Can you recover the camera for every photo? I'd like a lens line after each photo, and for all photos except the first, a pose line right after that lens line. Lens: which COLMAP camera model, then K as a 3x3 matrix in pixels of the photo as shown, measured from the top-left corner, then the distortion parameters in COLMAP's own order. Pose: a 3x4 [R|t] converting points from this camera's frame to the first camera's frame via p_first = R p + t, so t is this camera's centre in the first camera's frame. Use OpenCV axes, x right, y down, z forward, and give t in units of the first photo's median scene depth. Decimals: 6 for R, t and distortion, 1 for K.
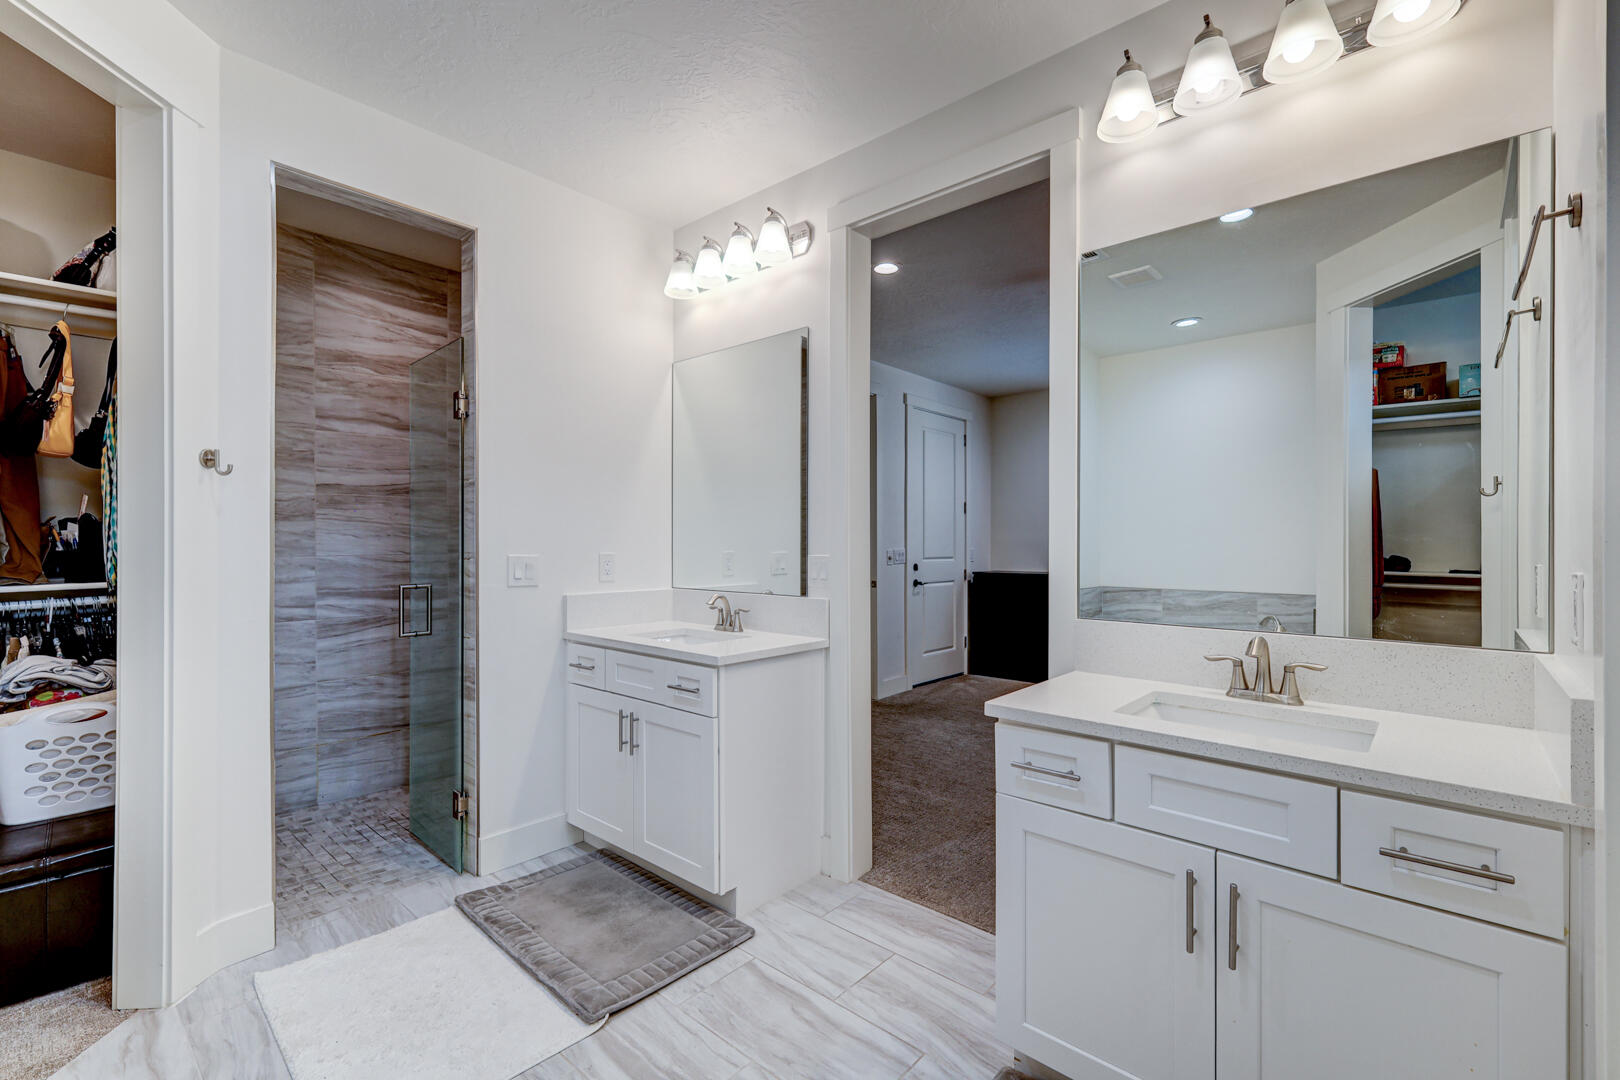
lens RADIAL K [[711.7, 0, 810.0], [0, 711.7, 540.0], [0, 0, 1]] dist [0.035347, -0.000177]
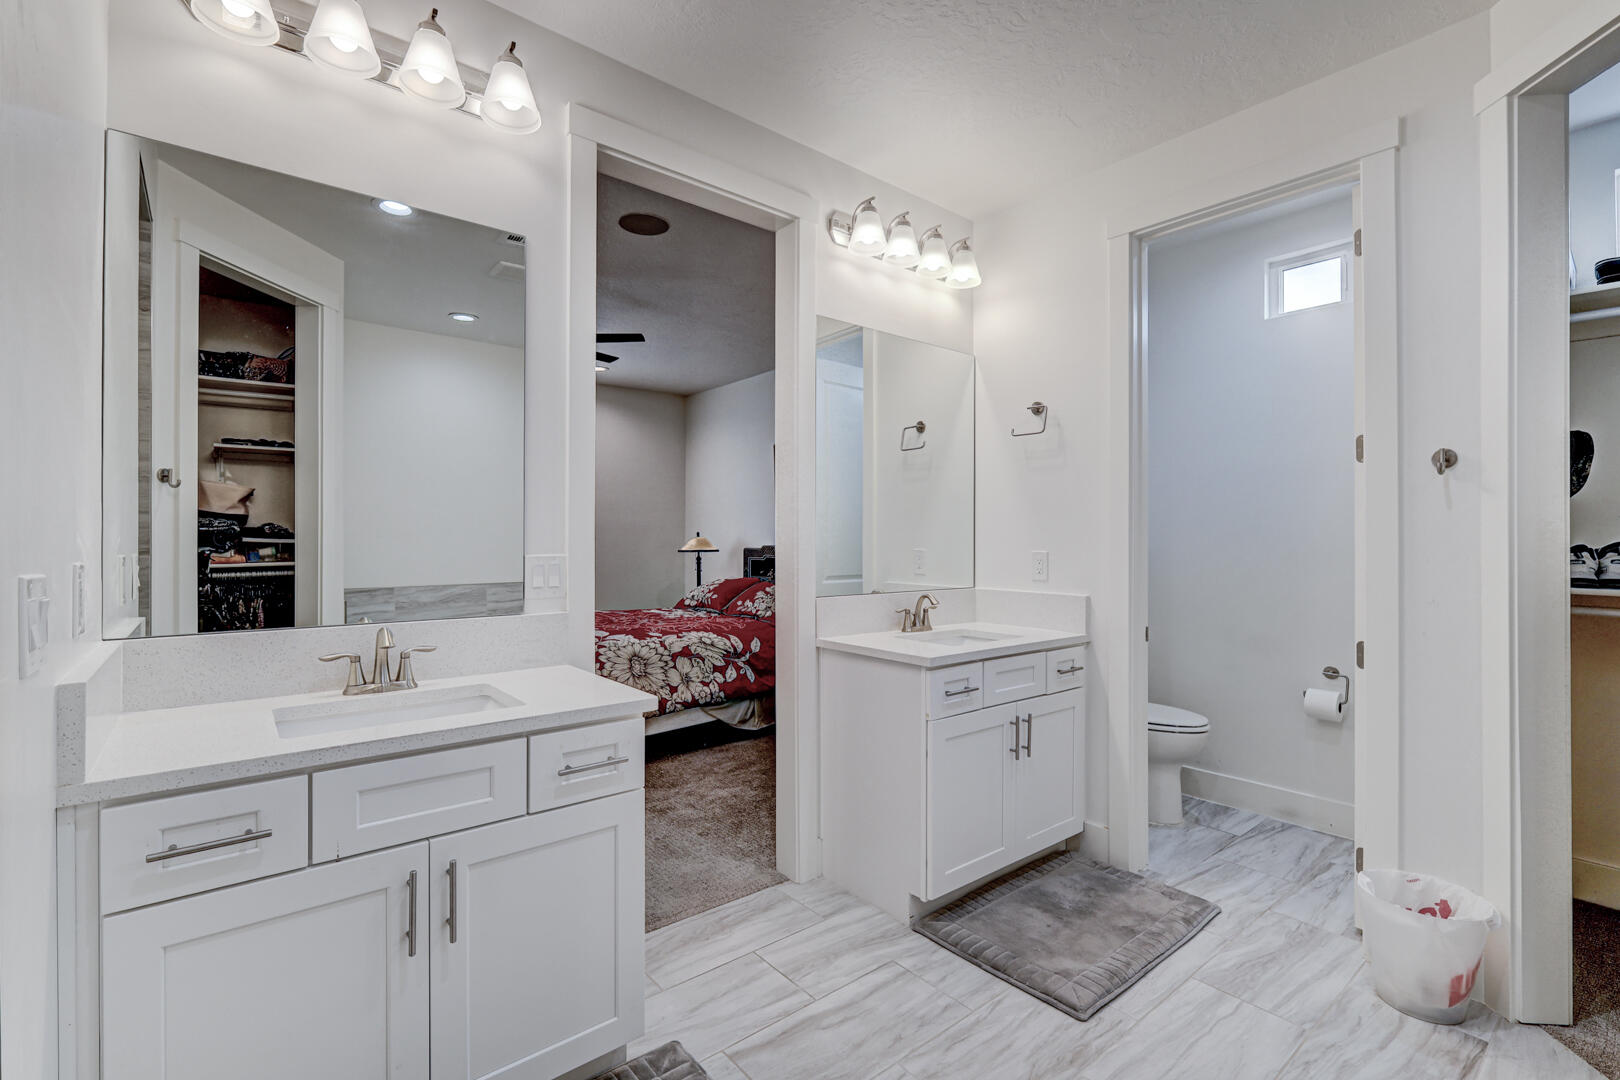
lens RADIAL K [[725.4, 0, 809.4], [0, 725.4, 534.6], [0, 0, 1]] dist [-0.000419, -0.000155]
pose [[0.153364, 0.002267, 0.988167, -0.356283], [-0.007388, 0.999972, -0.001147, 0.000286], [-0.988142, -0.007125, 0.153377, 0.321762]]
